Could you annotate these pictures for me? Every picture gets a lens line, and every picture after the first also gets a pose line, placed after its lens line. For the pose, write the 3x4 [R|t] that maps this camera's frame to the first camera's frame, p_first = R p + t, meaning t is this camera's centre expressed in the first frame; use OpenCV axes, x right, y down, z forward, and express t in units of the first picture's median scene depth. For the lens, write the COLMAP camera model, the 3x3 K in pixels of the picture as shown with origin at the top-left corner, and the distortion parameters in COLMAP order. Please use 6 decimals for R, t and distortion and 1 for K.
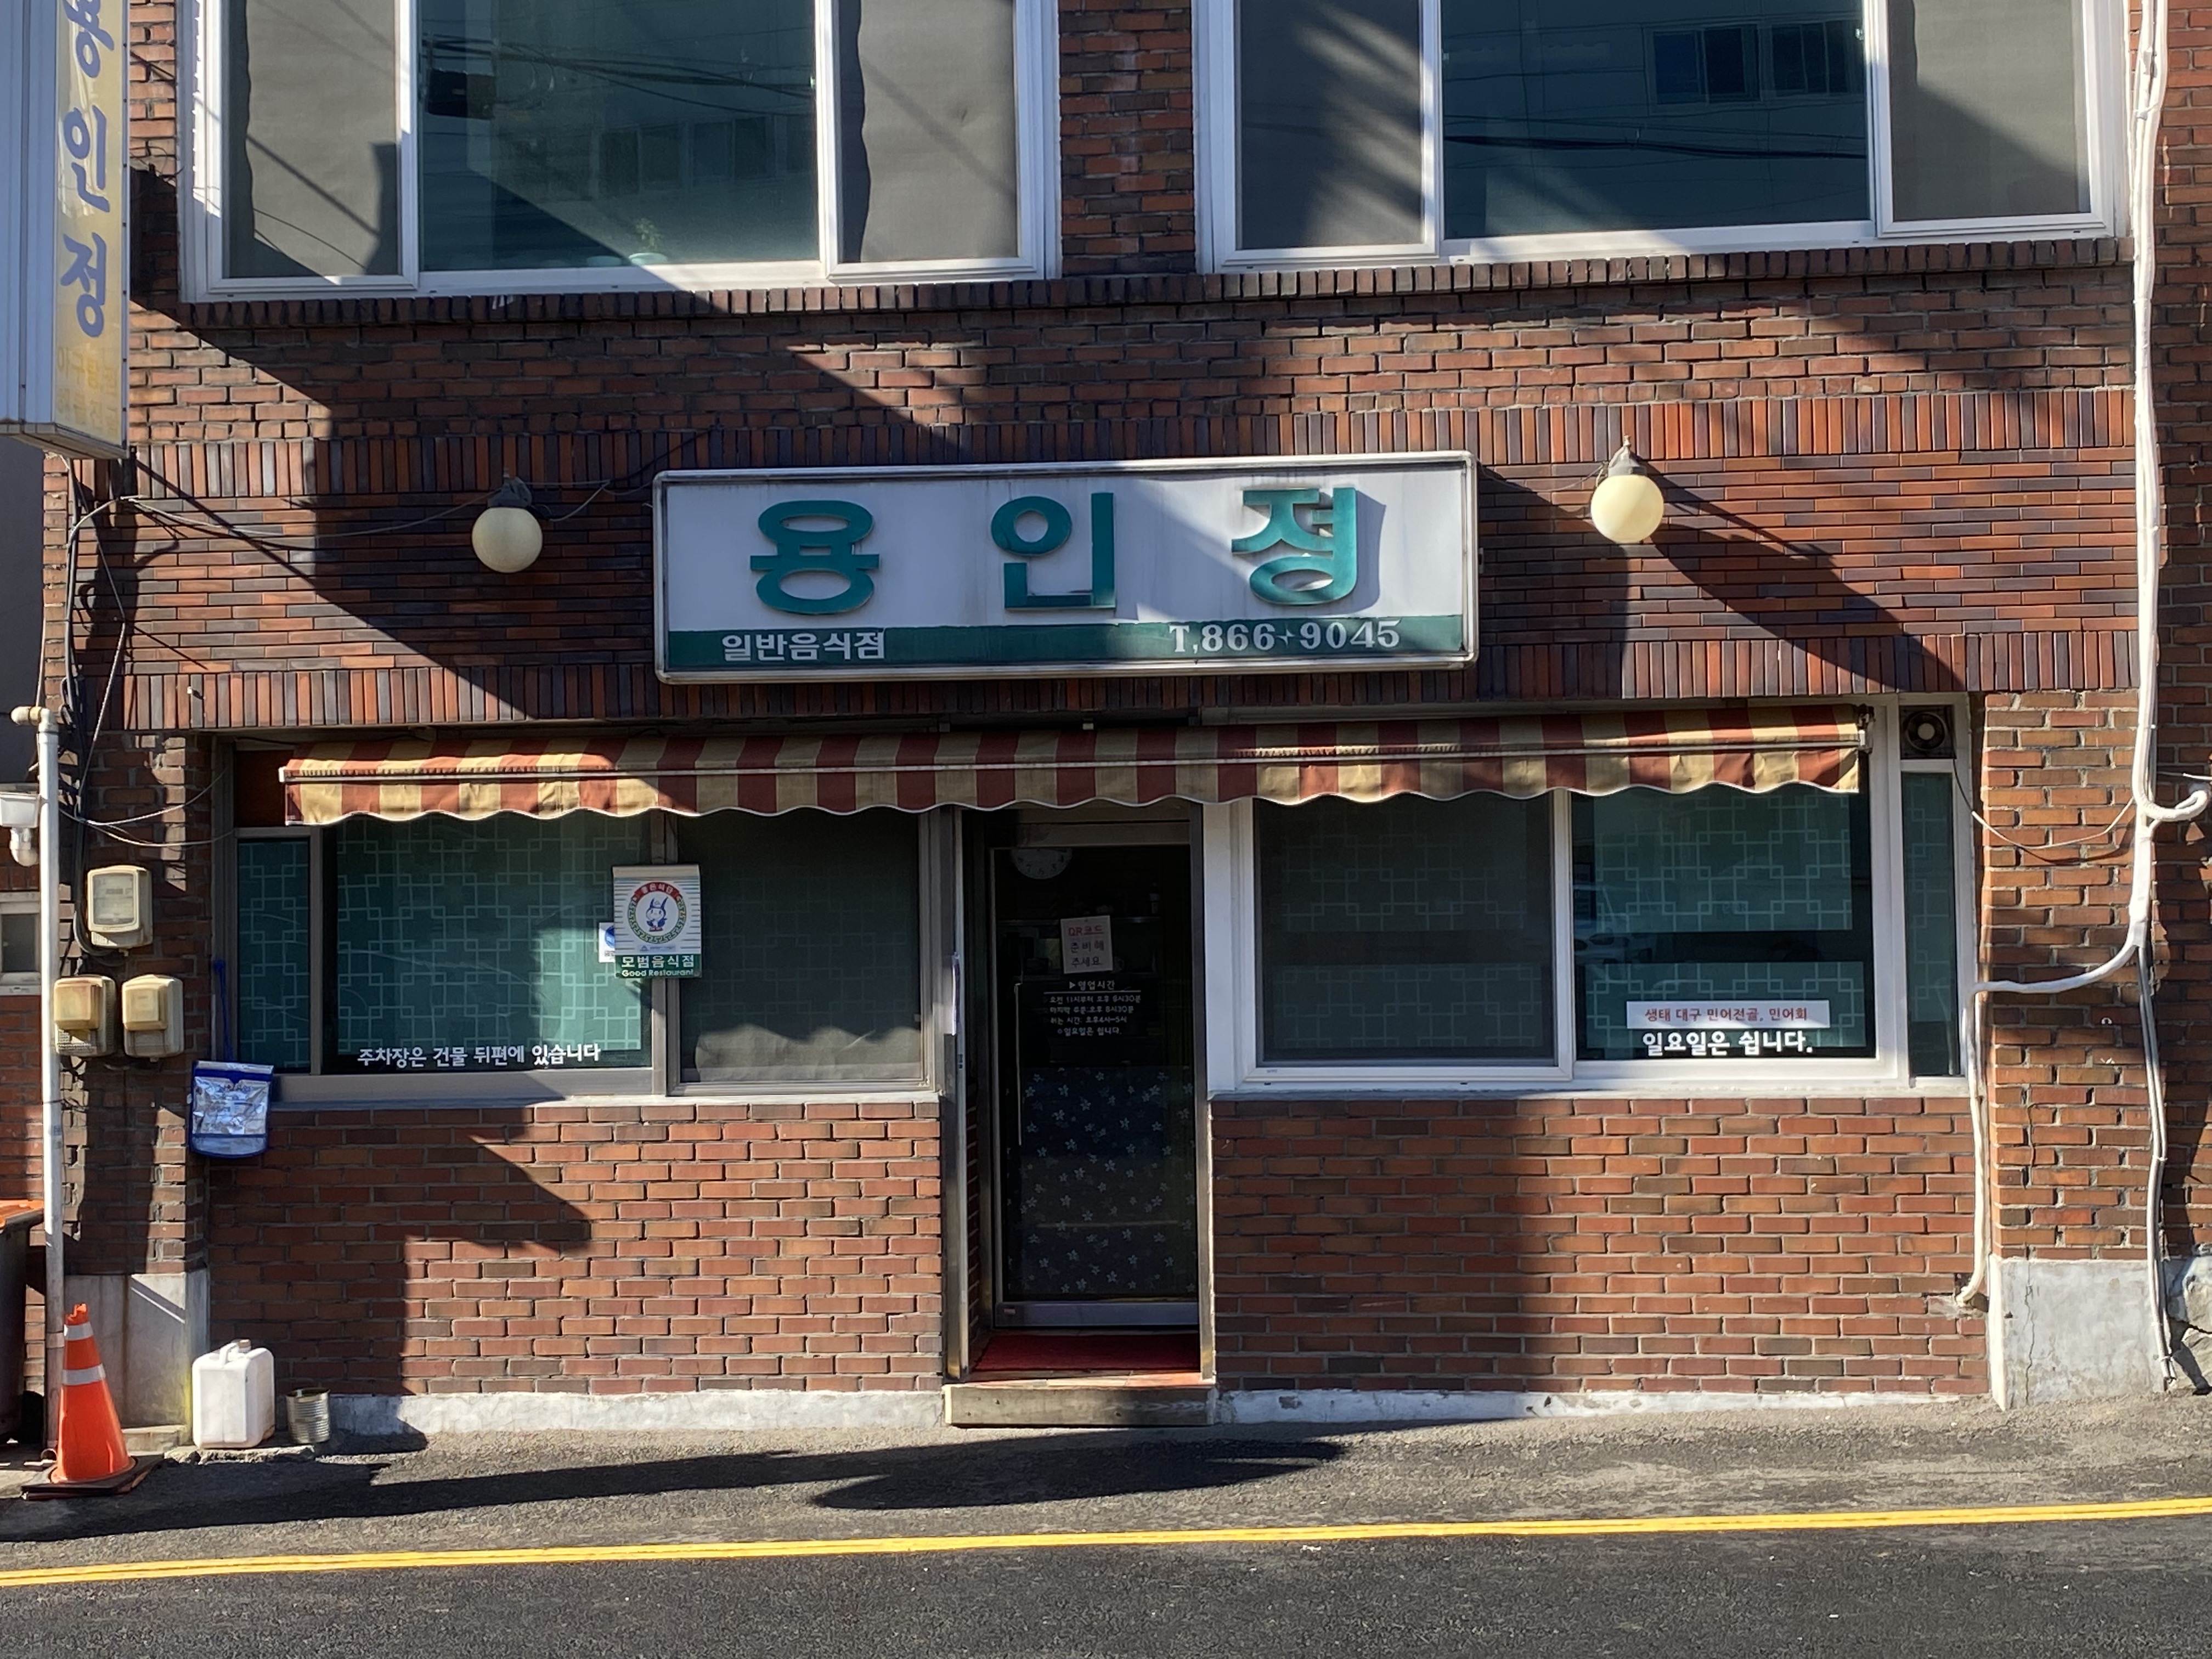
lens RADIAL K [[3104.6, 0, 1098.7], [0, 3104.6, 833.6], [0, 0, 1]] dist [0.027179, 0.000000]
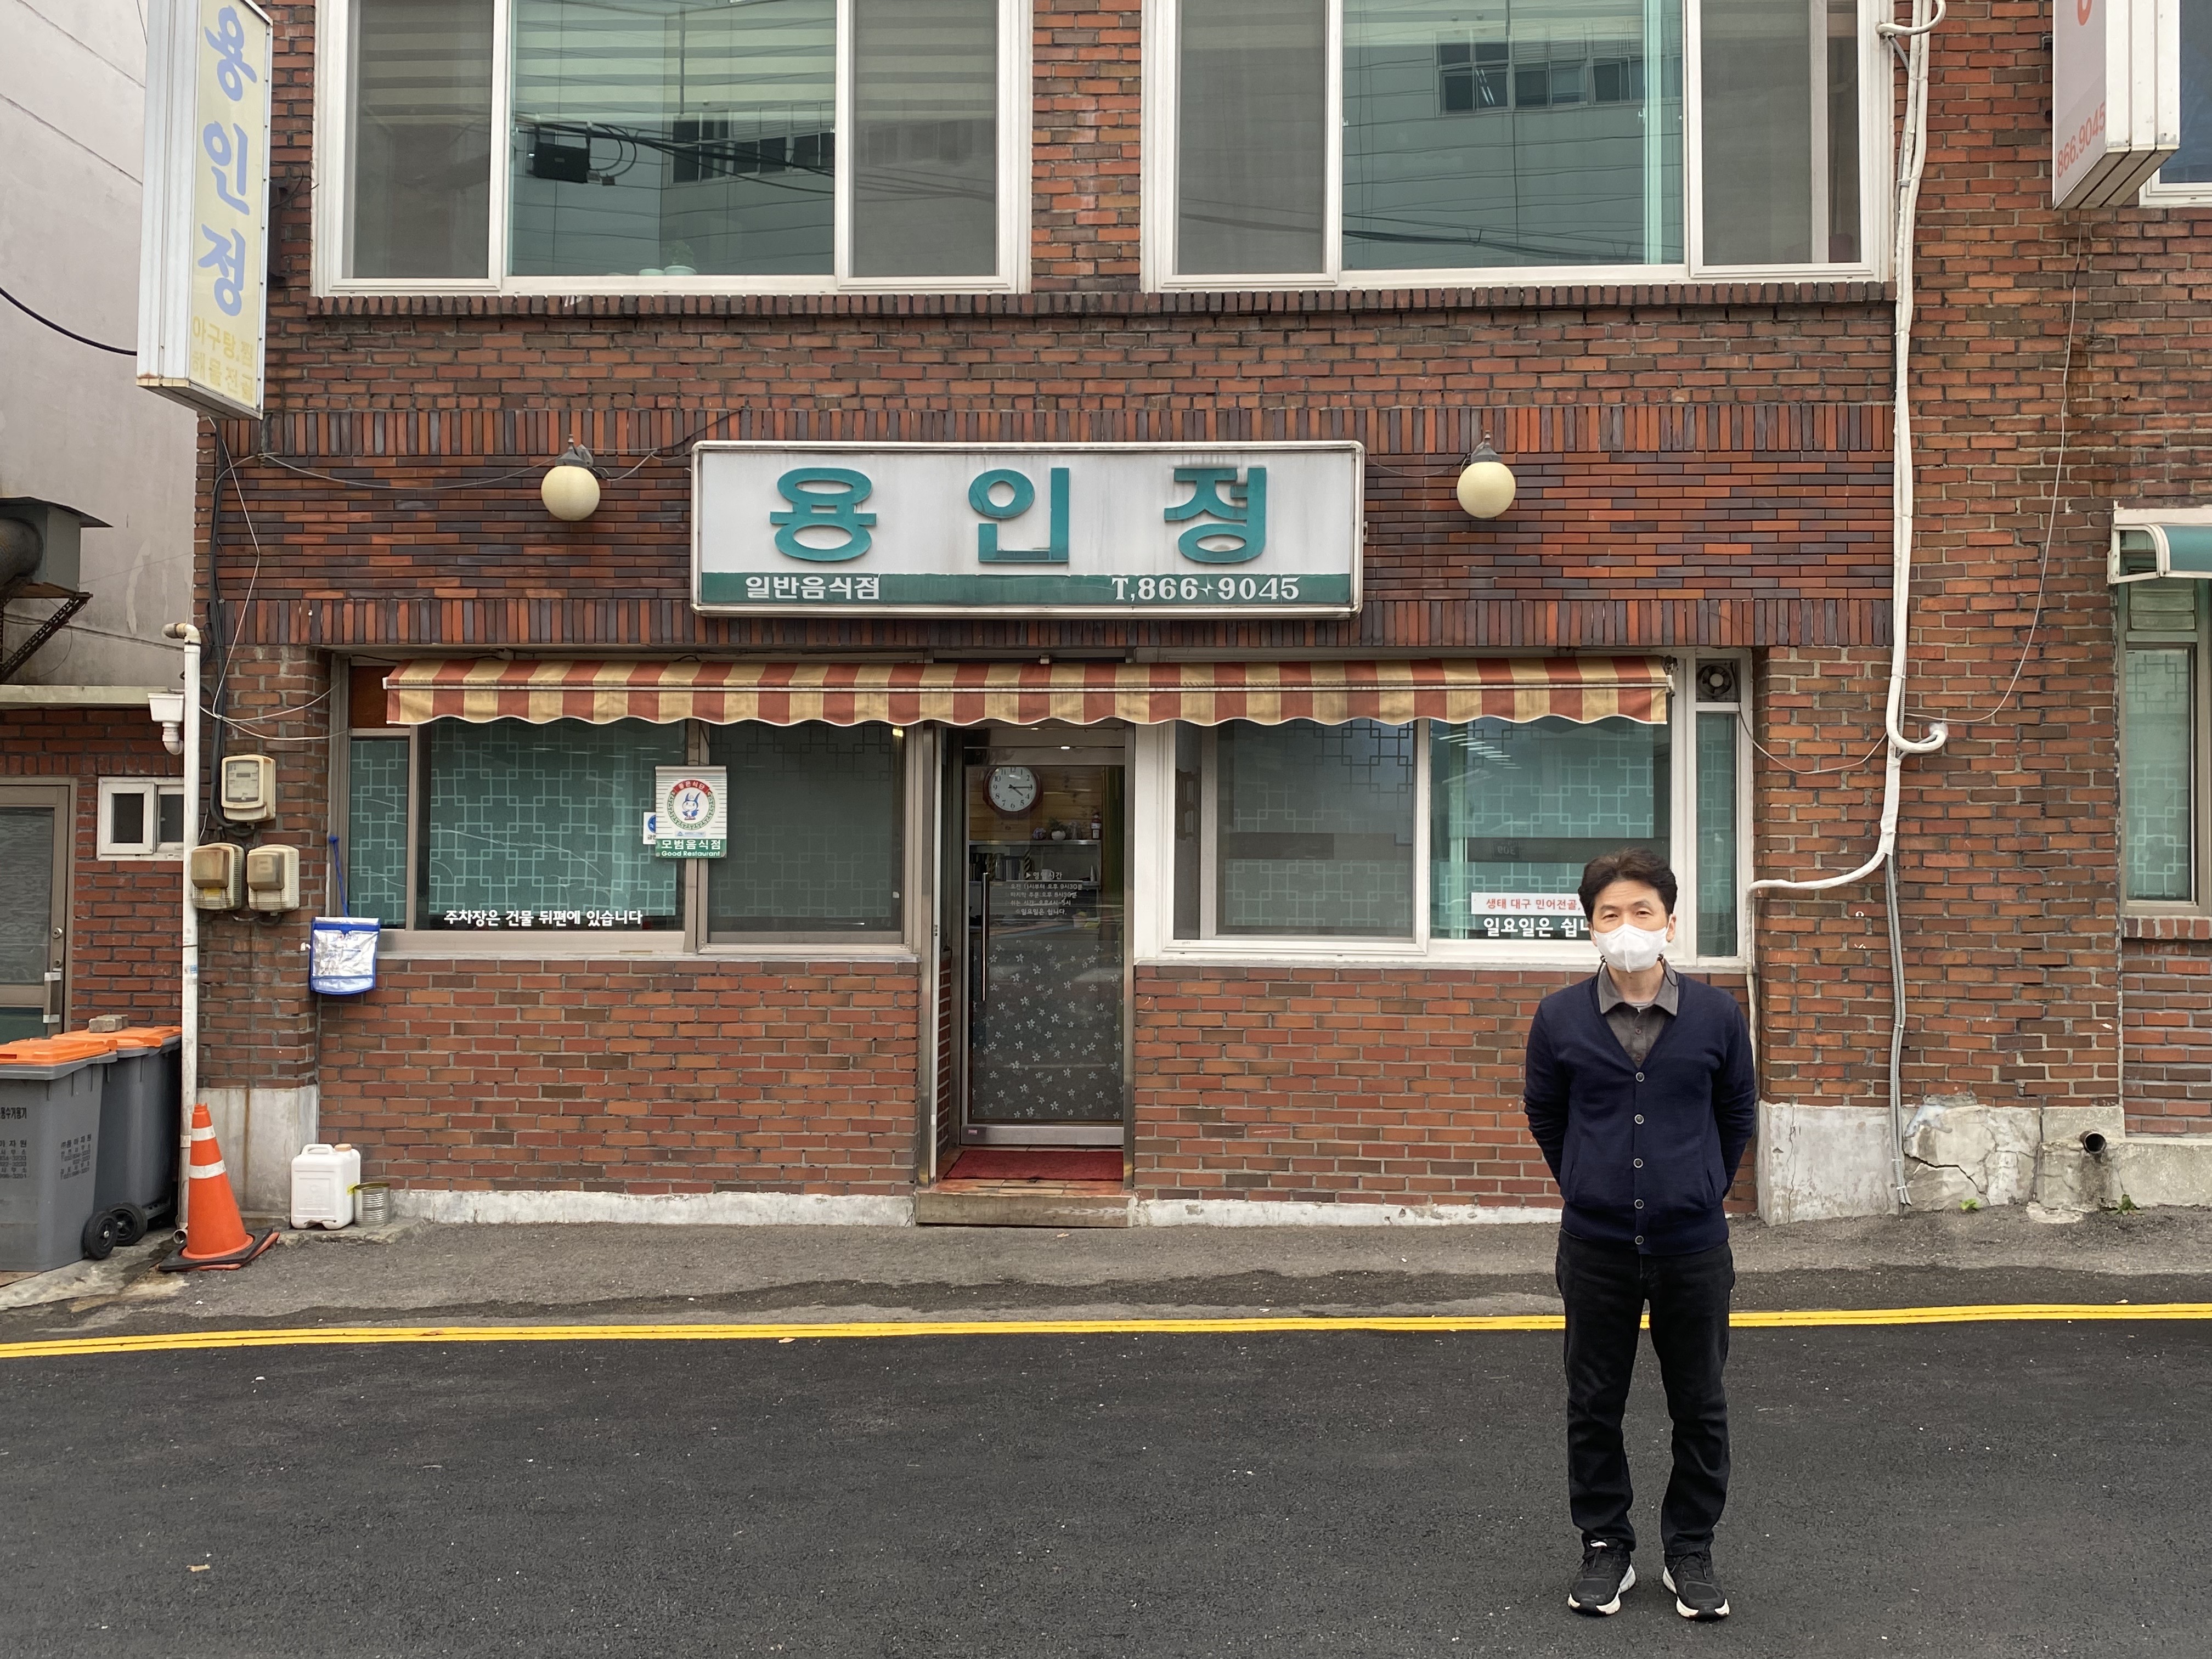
lens RADIAL K [[1988.0, 0, 1122.1], [0, 1988.0, 821.8], [0, 0, 1]] dist [0.006585, -0.062776]
pose [[0.999155, 0.022584, 0.034341, 0.001956], [-0.022683, 0.999740, 0.002506, 0.027206], [-0.034275, -0.003283, 0.999407, 0.211063]]
